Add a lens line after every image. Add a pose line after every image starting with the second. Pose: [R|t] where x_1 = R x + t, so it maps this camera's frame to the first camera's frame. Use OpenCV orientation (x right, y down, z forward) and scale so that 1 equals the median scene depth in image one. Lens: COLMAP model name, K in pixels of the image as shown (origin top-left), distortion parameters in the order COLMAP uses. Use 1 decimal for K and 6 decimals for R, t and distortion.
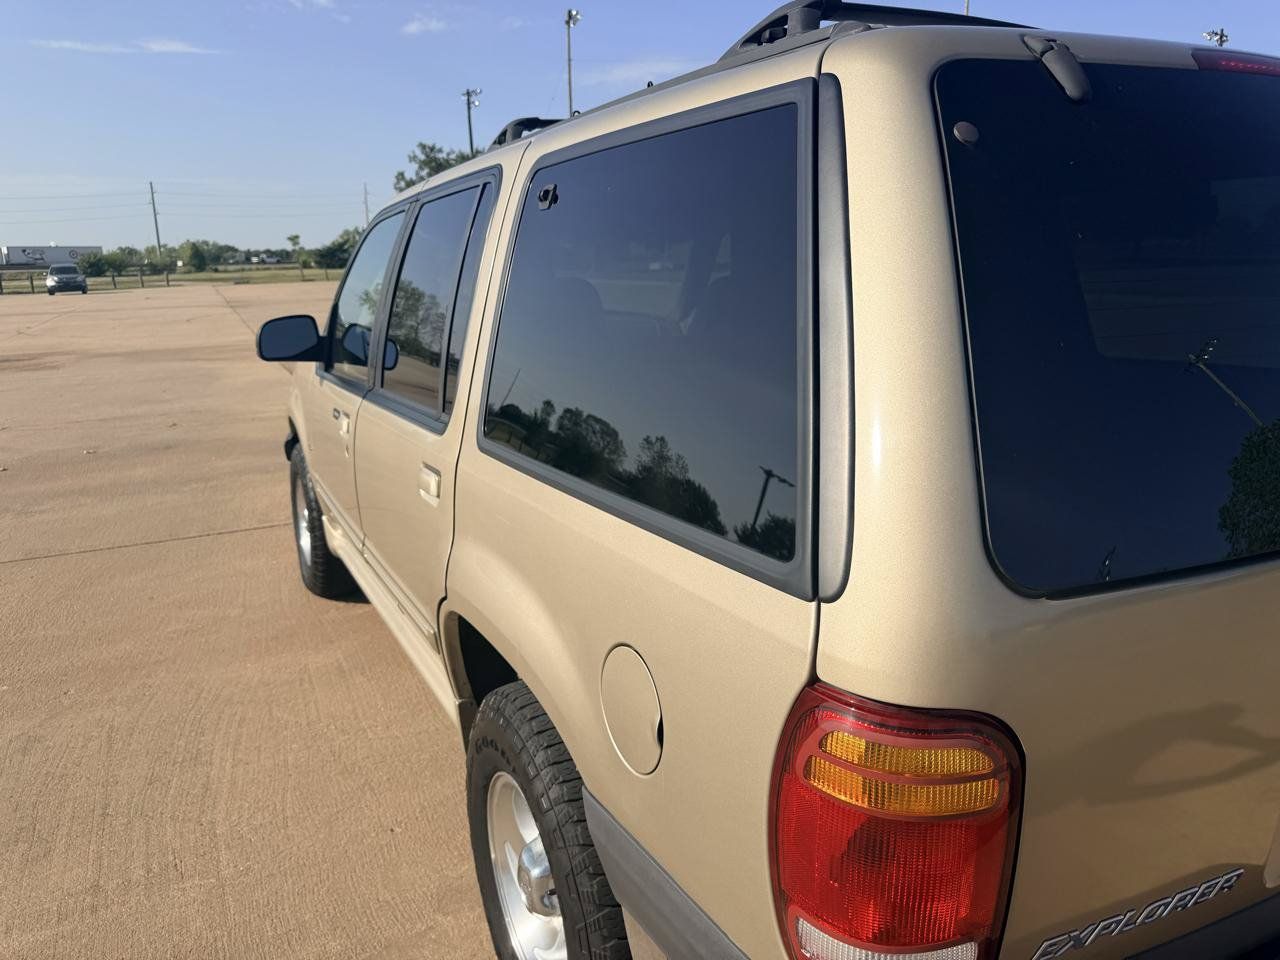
lens RADIAL K [[909.4, 0, 643.3], [0, 909.4, 481.2], [0, 0, 1]] dist [0.024456, -0.039027]
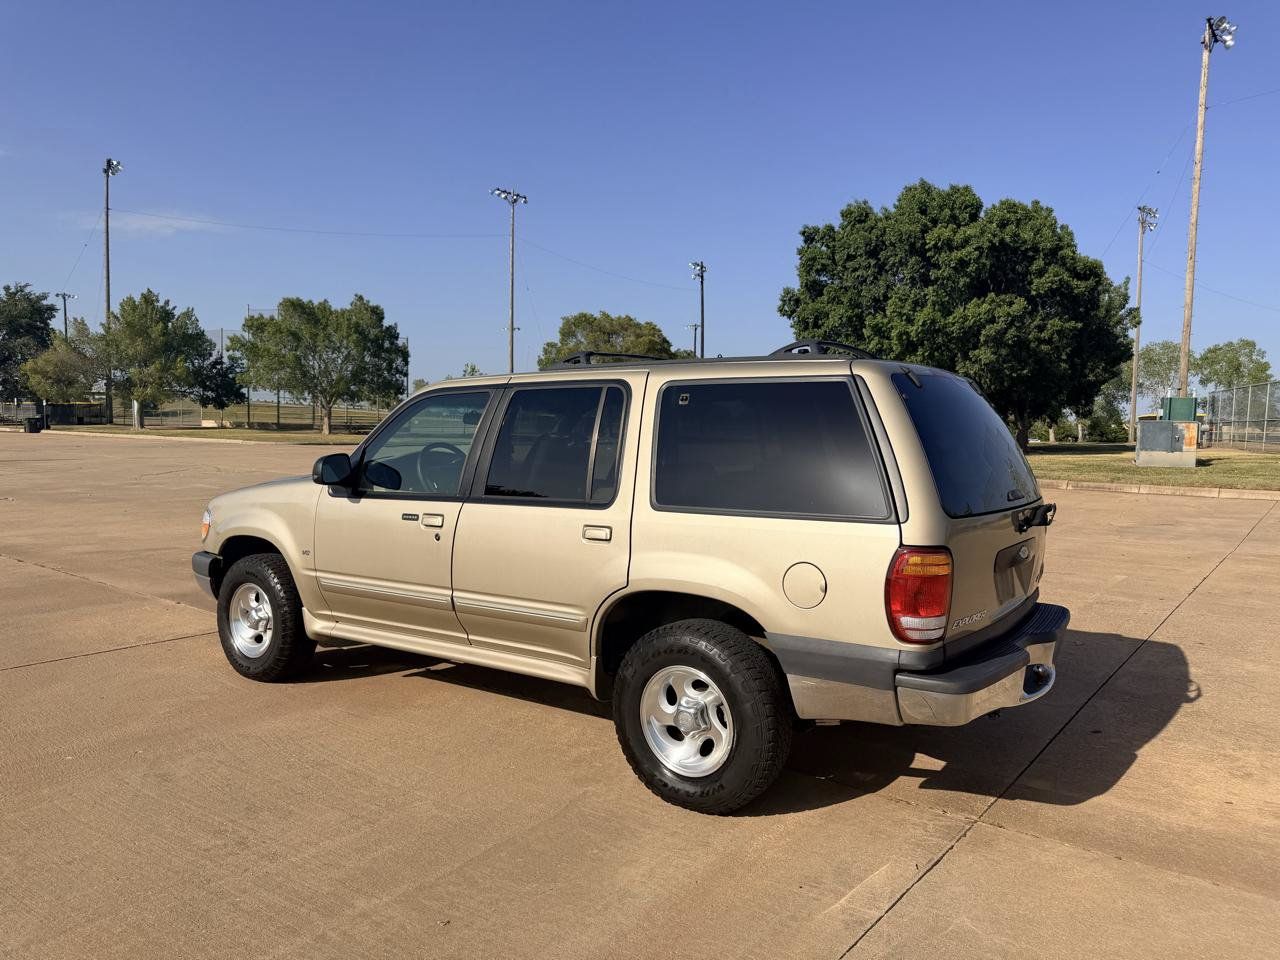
lens RADIAL K [[911.6, 0, 637.3], [0, 911.6, 483.9], [0, 0, 1]] dist [0.027366, -0.036757]
pose [[0.889966, 0.008224, 0.455952, -0.370841], [0.072299, 0.984647, -0.158880, 0.074623], [-0.450259, 0.174363, 0.875708, -0.267850]]
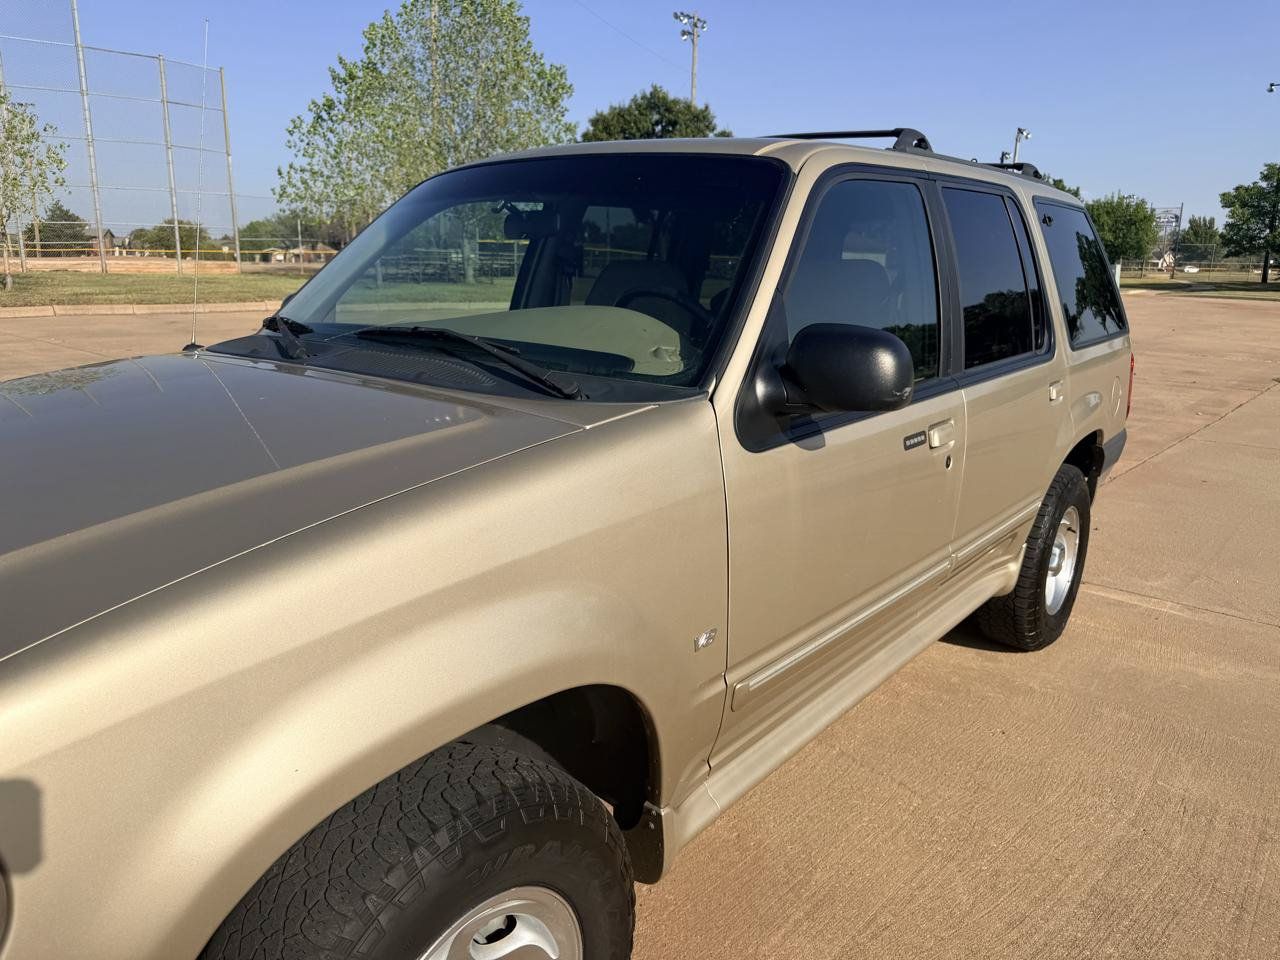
lens RADIAL K [[917.2, 0, 642.3], [0, 917.2, 483.3], [0, 0, 1]] dist [0.003200, -0.005829]
pose [[-0.394373, -0.198309, 0.897298, -0.498362], [0.206641, 0.932293, 0.296865, -0.166320], [-0.895416, 0.302494, -0.326692, 0.782428]]
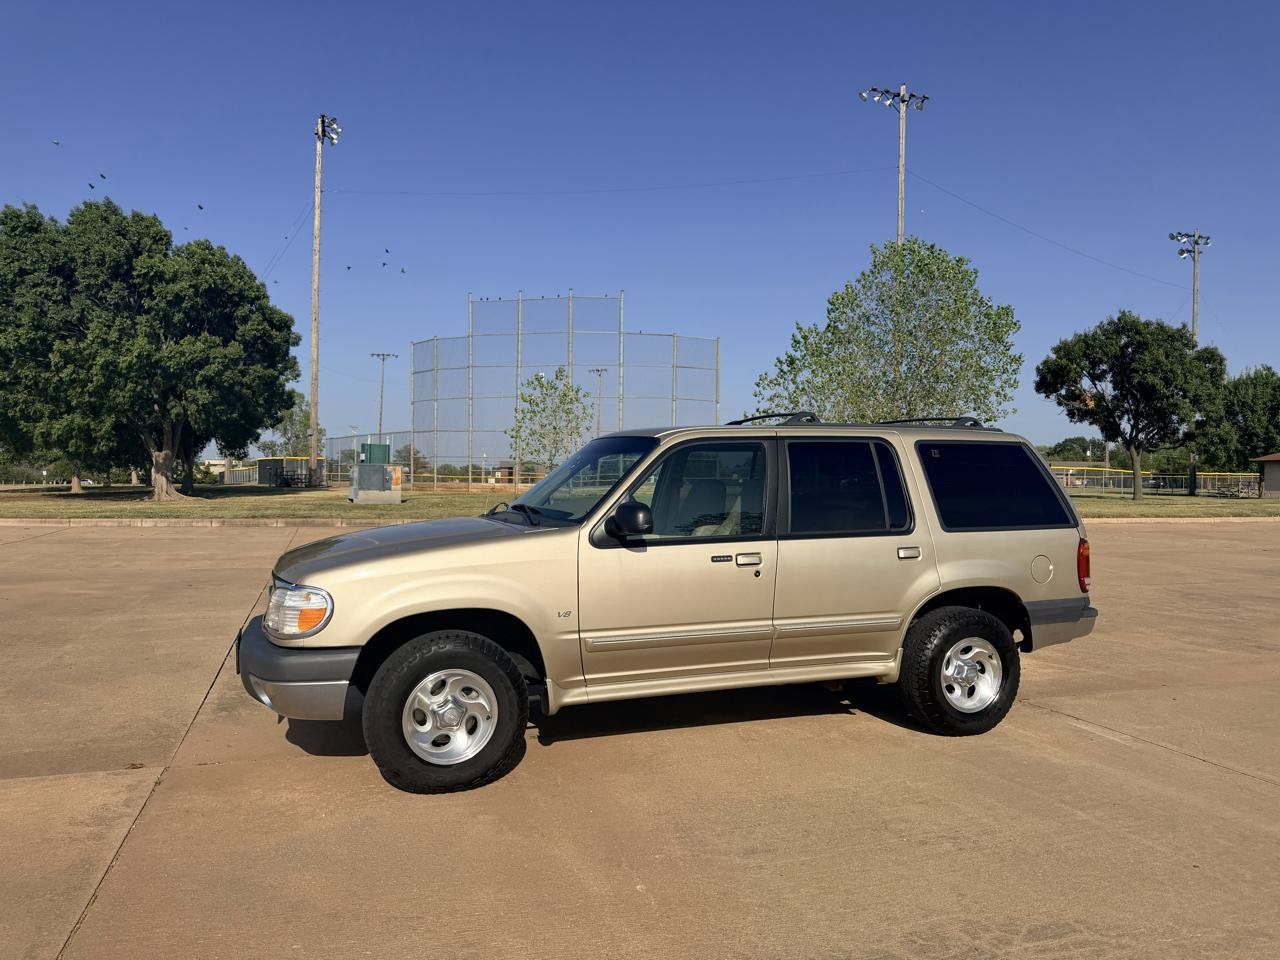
lens RADIAL K [[904.2, 0, 646.3], [0, 904.2, 476.4], [0, 0, 1]] dist [0.076401, -0.116749]
pose [[0.114447, 0.028518, 0.993020, -1.038903], [0.221429, 0.973709, -0.053483, -0.085764], [-0.968437, 0.226004, 0.105124, 0.500361]]
